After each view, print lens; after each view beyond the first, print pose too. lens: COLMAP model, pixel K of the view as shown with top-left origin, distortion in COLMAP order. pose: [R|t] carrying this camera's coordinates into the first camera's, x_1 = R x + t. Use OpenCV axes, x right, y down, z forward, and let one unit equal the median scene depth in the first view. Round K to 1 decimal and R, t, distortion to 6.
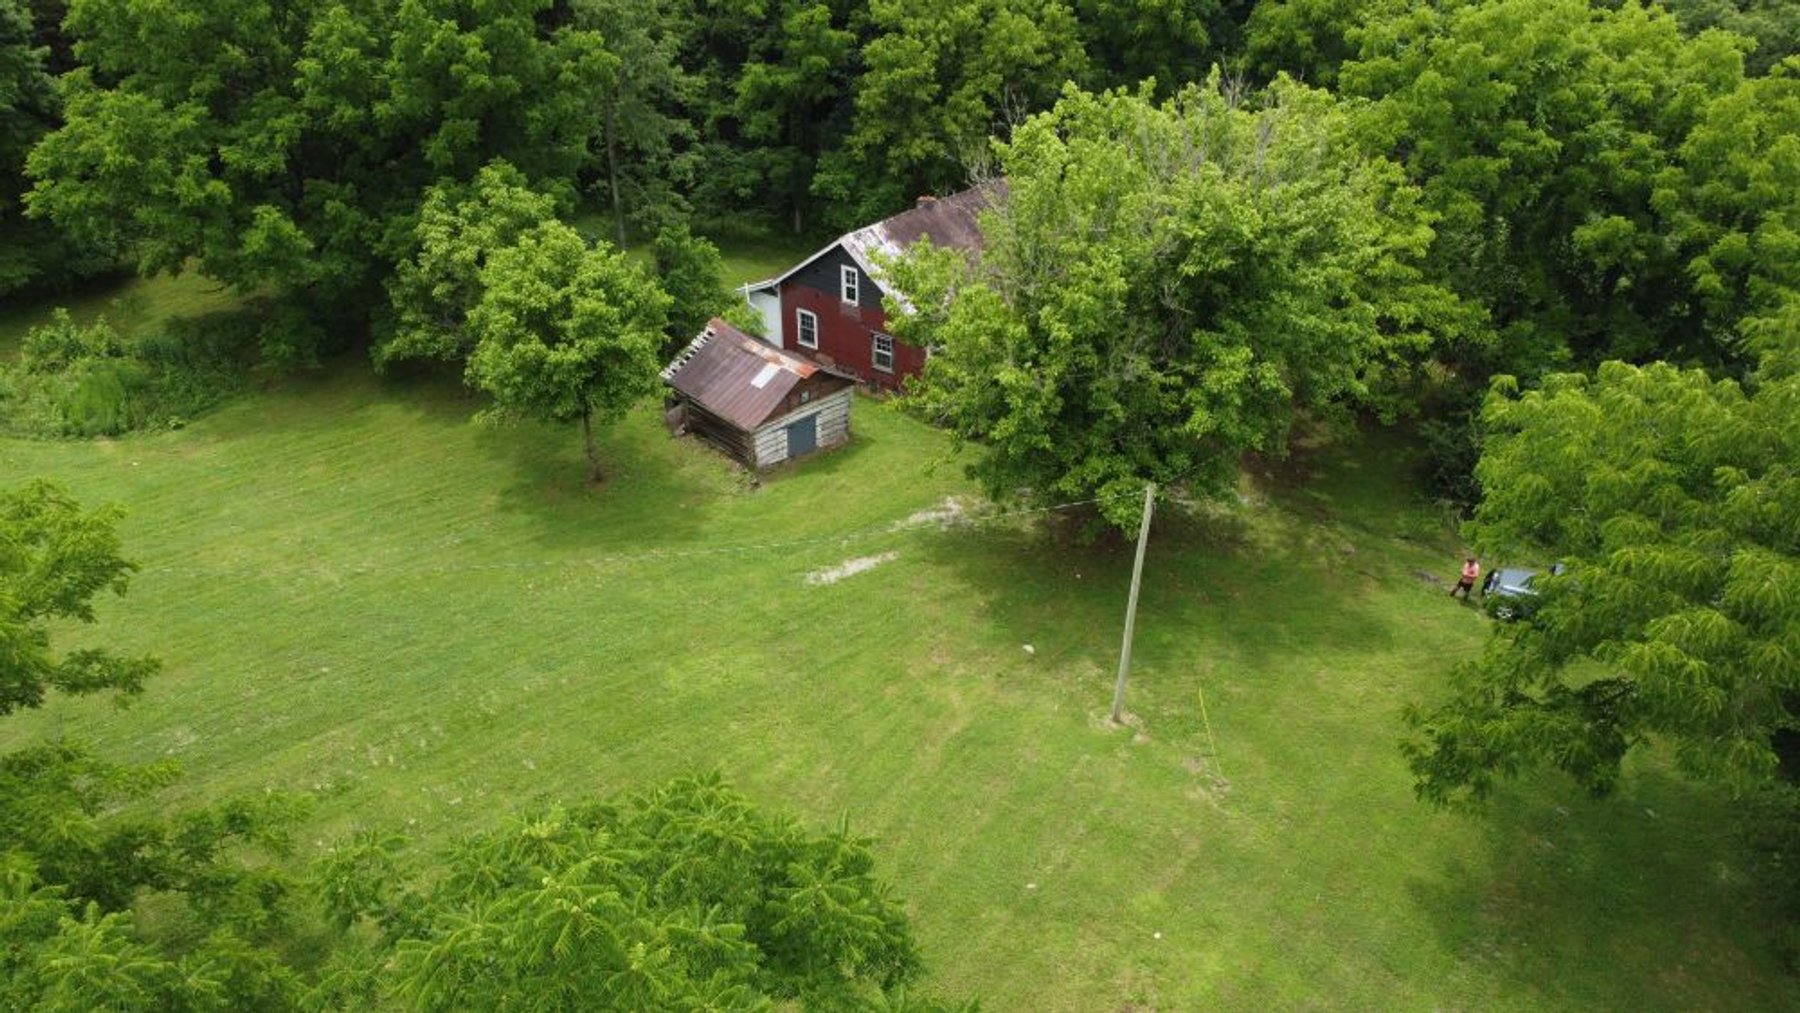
lens RADIAL K [[1345.2, 0, 922.9], [0, 1345.2, 502.9], [0, 0, 1]] dist [-0.014817, 0.001914]
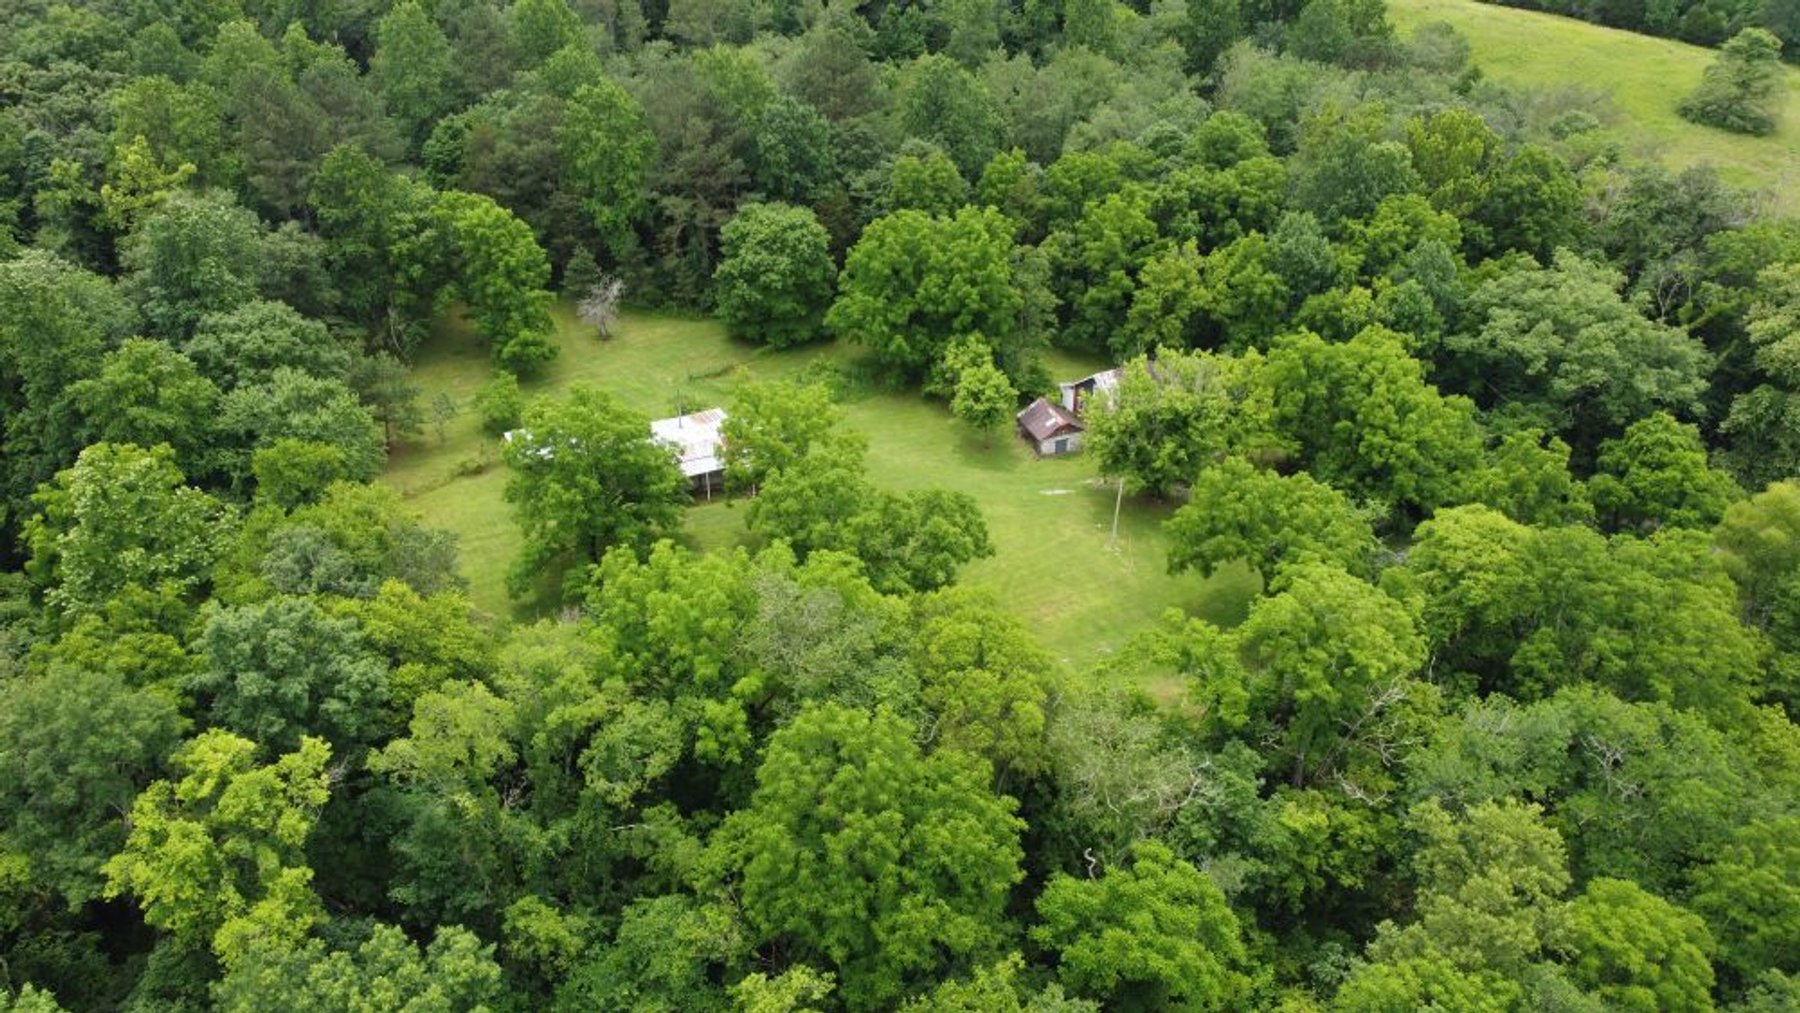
lens RADIAL K [[1345.2, 0, 922.9], [0, 1345.2, 502.9], [0, 0, 1]] dist [-0.014817, 0.001914]
pose [[0.919436, 0.194893, -0.341546, 0.640017], [-0.192321, 0.980444, 0.041734, 0.004009], [0.343001, 0.027315, 0.938938, -1.748335]]
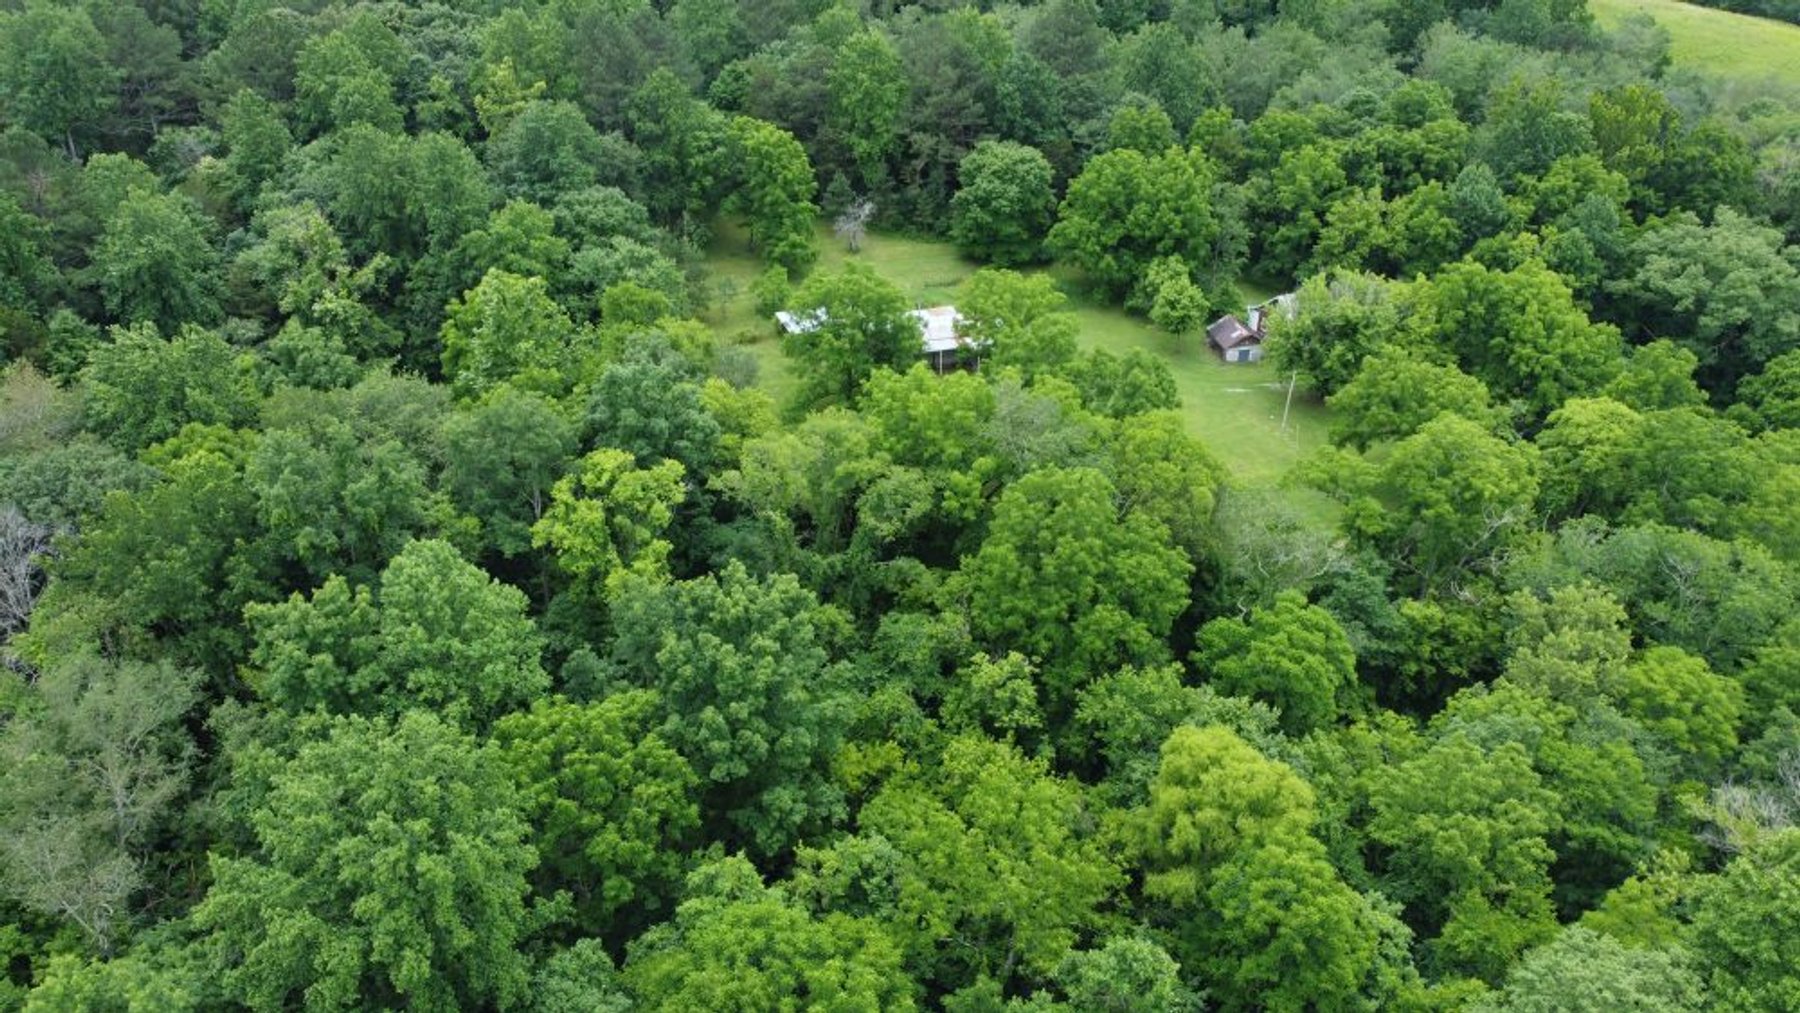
lens RADIAL K [[1348.3, 0, 915.3], [0, 1348.3, 507.6], [0, 0, 1]] dist [-0.008030, -0.003811]
pose [[0.847699, 0.263048, -0.460665, 0.845715], [-0.261242, 0.962801, 0.069049, 0.289846], [0.461692, 0.061812, 0.884884, -2.232034]]
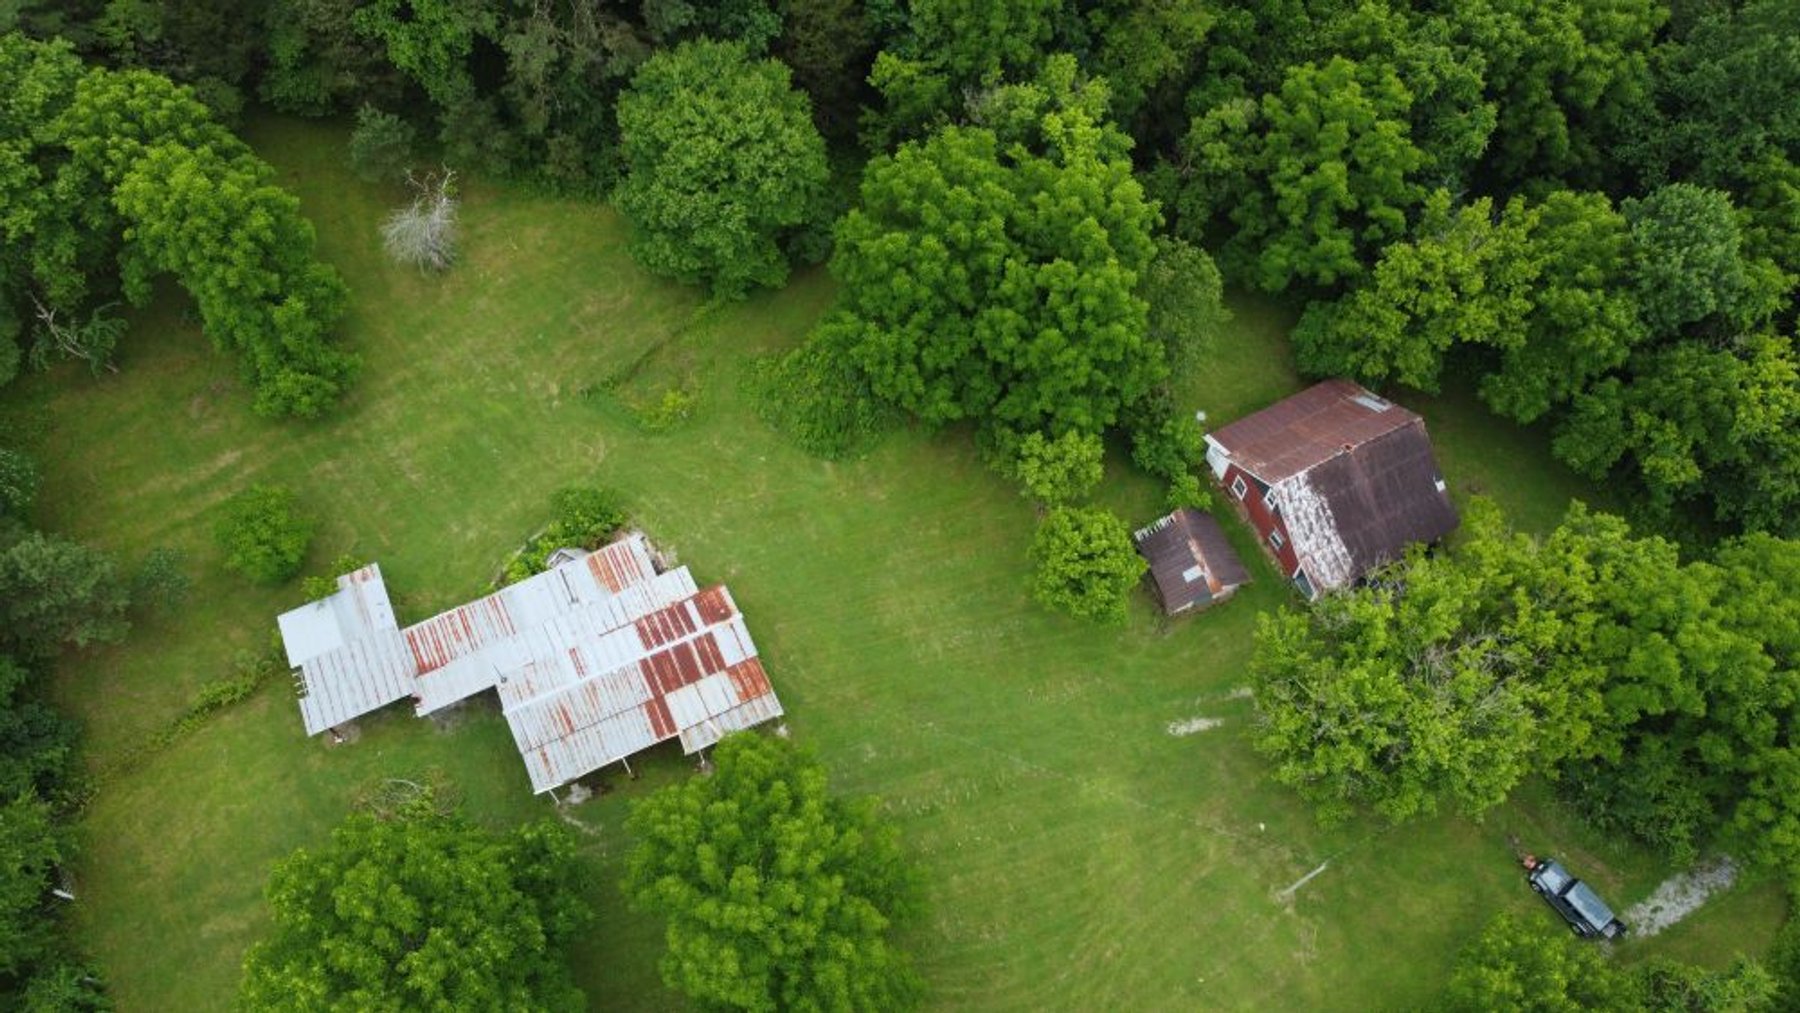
lens RADIAL K [[1324.1, 0, 906.8], [0, 1324.1, 507.7], [0, 0, 1]] dist [-0.003270, -0.014313]
pose [[0.913575, 0.361959, -0.185383, -0.170714], [-0.208201, 0.807876, 0.551352, -1.020975], [0.349333, -0.465104, 0.813415, -0.438279]]
